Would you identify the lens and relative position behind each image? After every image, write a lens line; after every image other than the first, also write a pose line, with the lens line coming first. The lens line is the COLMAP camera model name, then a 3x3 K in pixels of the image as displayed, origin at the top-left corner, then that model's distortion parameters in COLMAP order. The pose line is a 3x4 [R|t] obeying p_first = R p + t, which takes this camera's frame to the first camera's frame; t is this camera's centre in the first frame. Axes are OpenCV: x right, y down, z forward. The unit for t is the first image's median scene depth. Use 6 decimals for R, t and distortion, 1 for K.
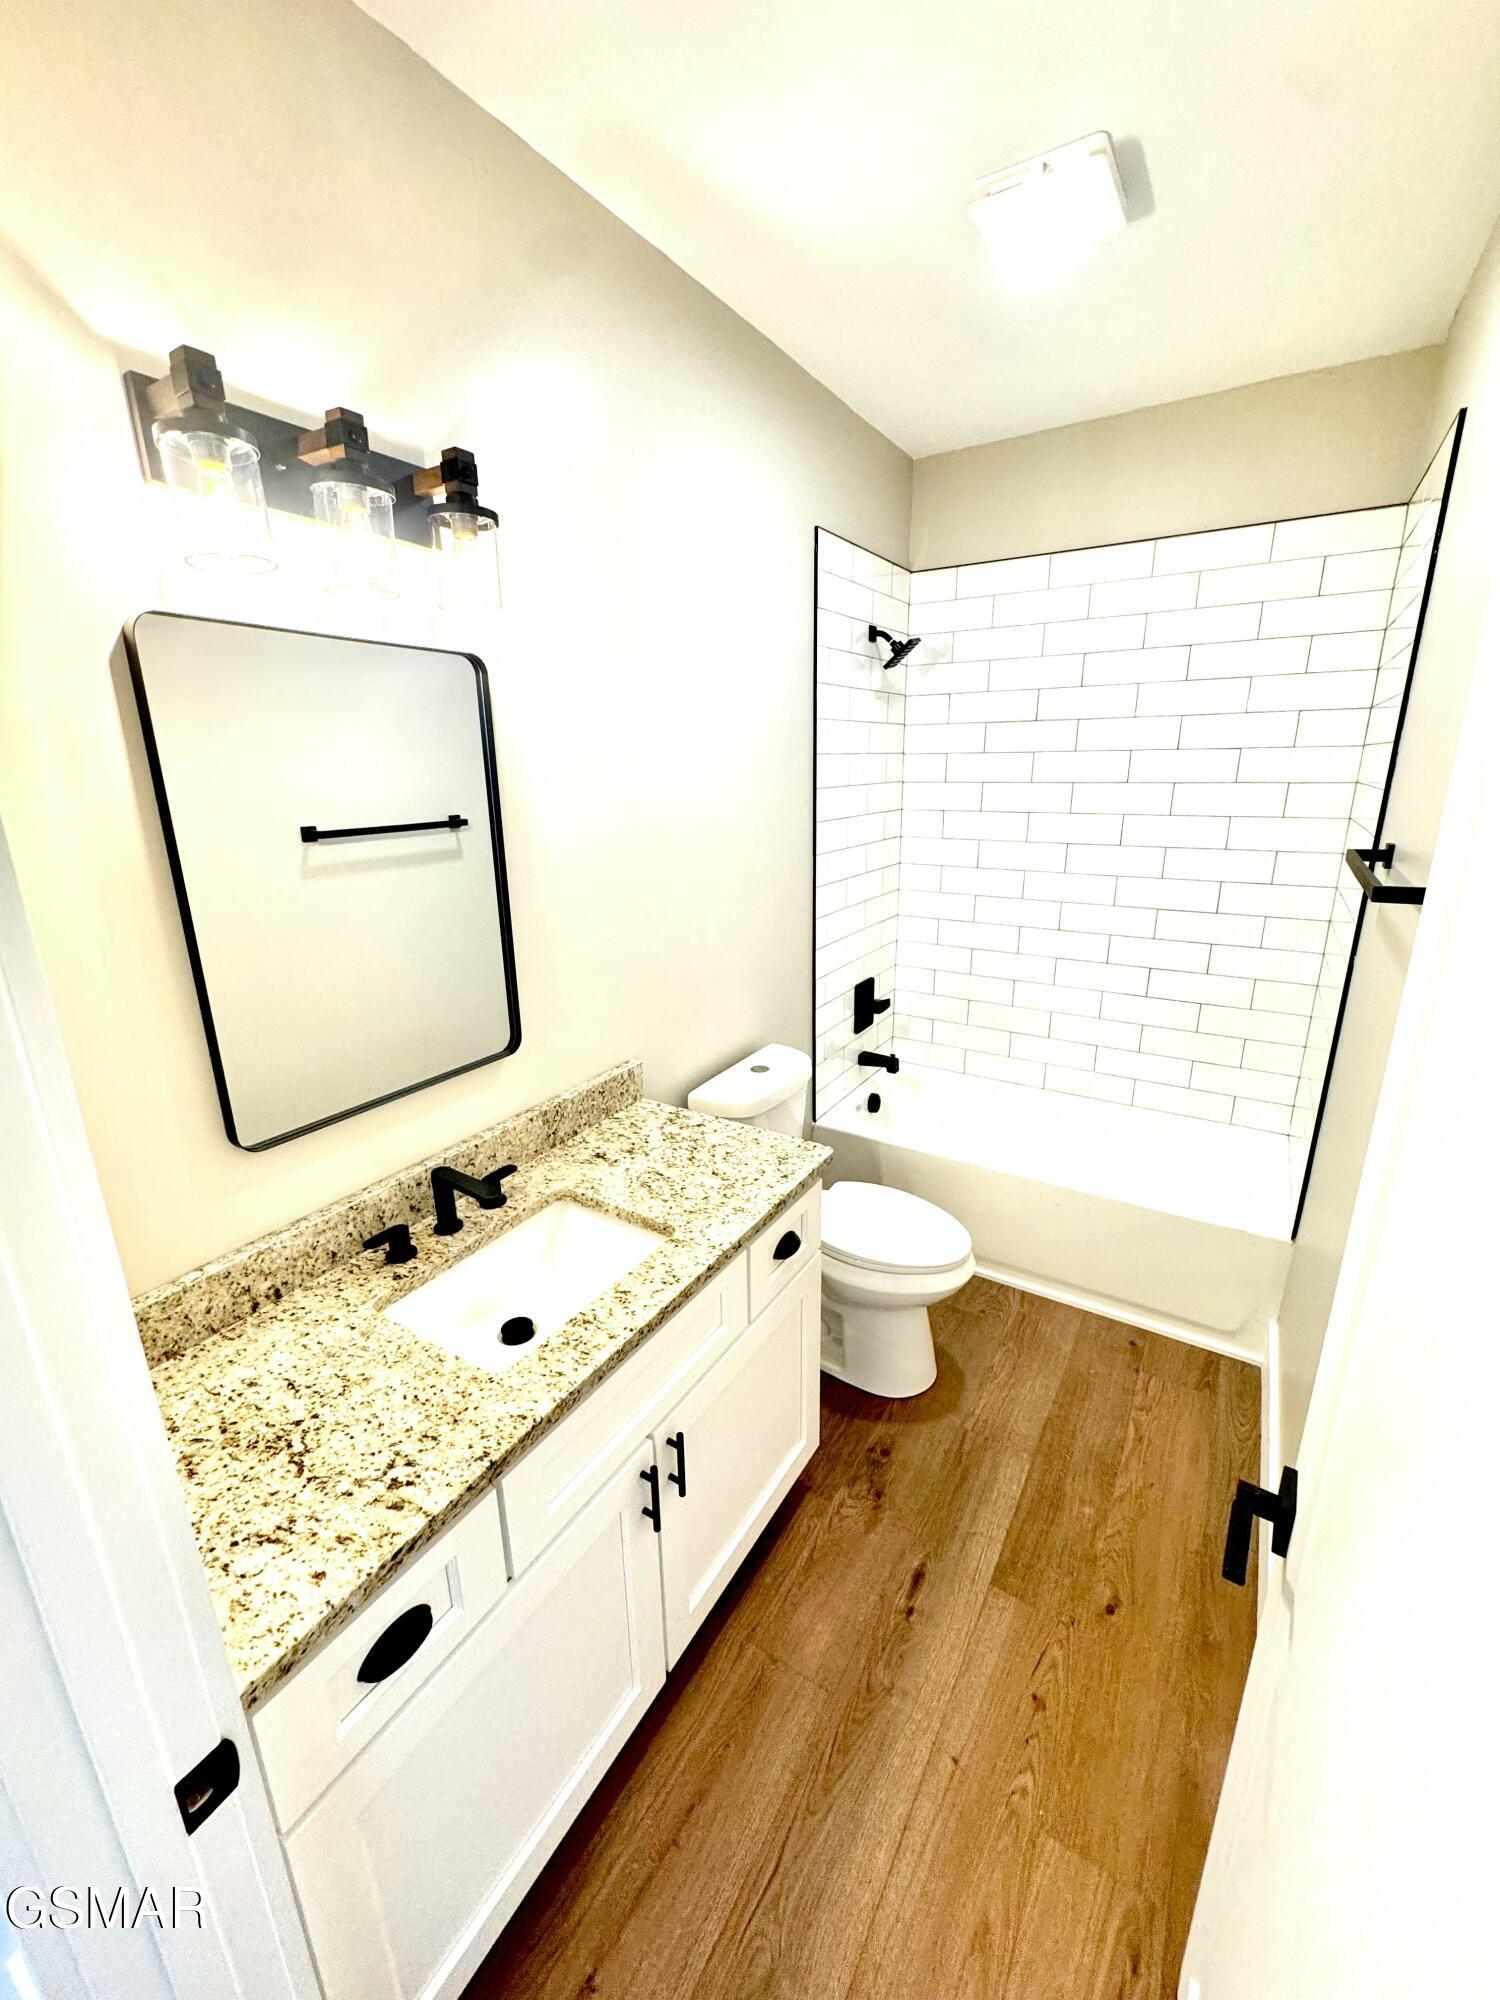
lens RADIAL K [[799.8, 0, 743.7], [0, 799.8, 1000.8], [0, 0, 1]] dist [-0.002310, 0.000187]
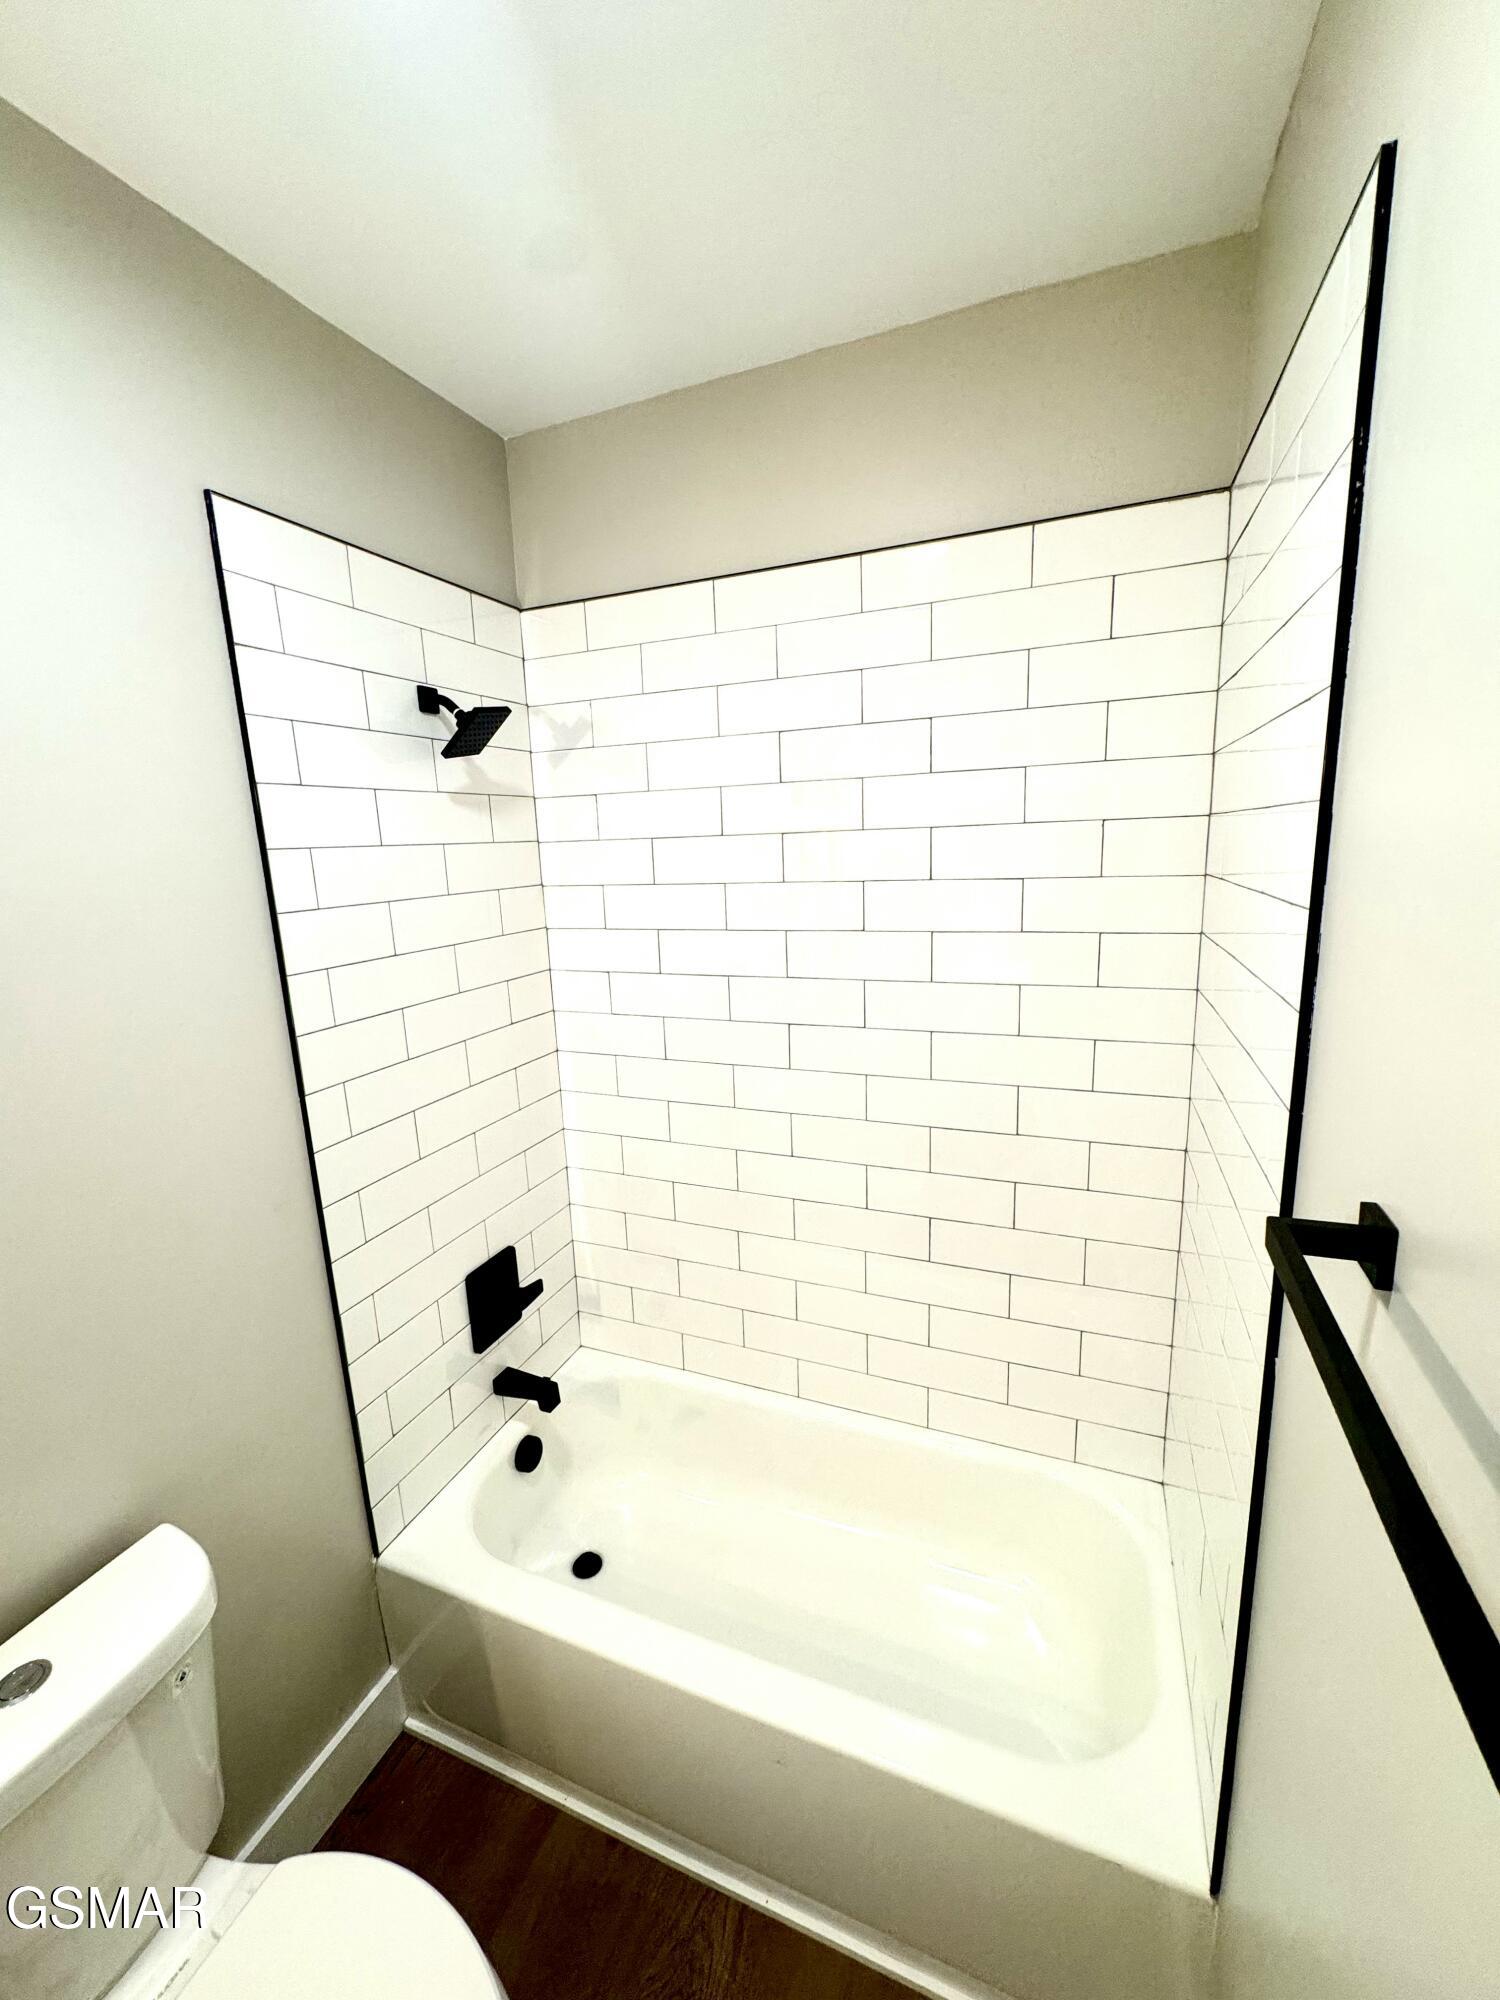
lens RADIAL K [[799.8, 0, 743.9], [0, 799.8, 997.0], [0, 0, 1]] dist [-0.002310, 0.000187]
pose [[0.984881, -0.052411, 0.165115, 0.415660], [0.069288, 0.992755, -0.098170, -0.246231], [-0.158773, 0.108126, 0.981376, 0.599790]]
